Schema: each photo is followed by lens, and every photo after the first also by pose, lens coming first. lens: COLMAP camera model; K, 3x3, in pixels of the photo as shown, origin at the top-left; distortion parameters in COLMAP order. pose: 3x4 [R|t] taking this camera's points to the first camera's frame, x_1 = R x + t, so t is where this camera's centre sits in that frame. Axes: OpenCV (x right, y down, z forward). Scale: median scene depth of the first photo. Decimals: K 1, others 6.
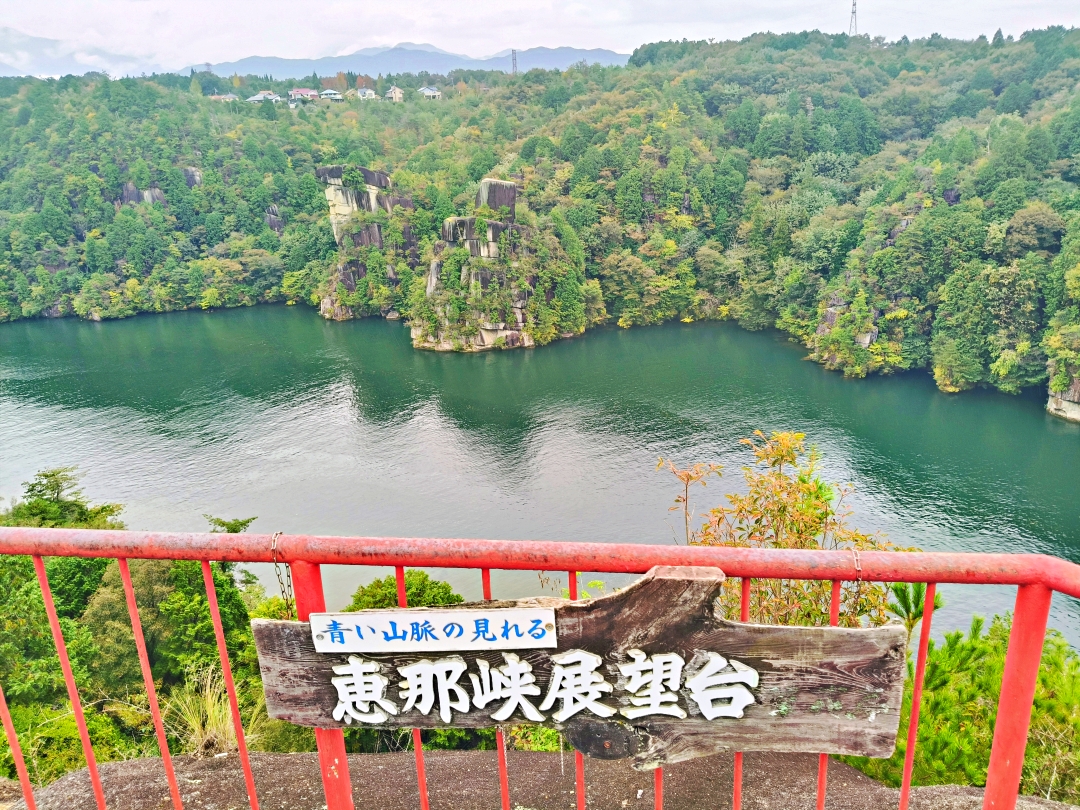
lens RADIAL K [[829.5, 0, 554.4], [0, 829.5, 402.6], [0, 0, 1]] dist [0.024249, -0.047899]
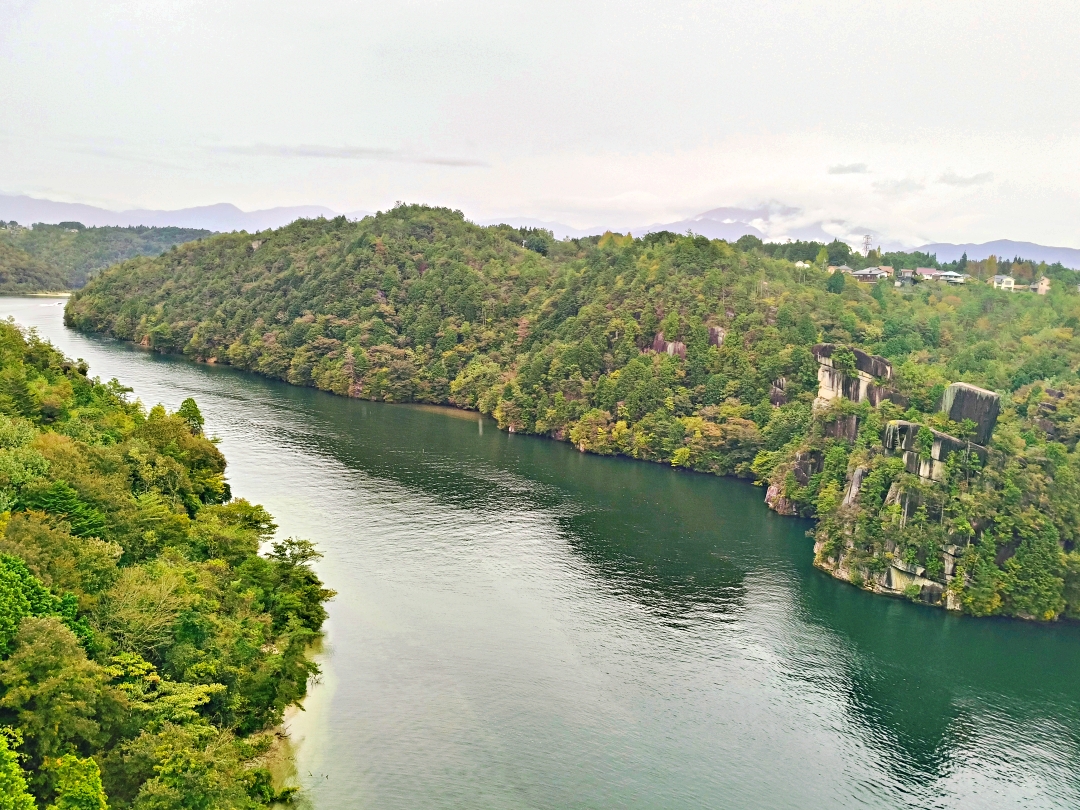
lens RADIAL K [[948.7, 0, 538.0], [0, 948.7, 405.2], [0, 0, 1]] dist [0.034968, -0.021935]
pose [[0.691572, 0.189284, -0.697065, 0.252392], [-0.338028, 0.937666, -0.080747, -0.044569], [0.638329, 0.291470, 0.712447, 0.123785]]
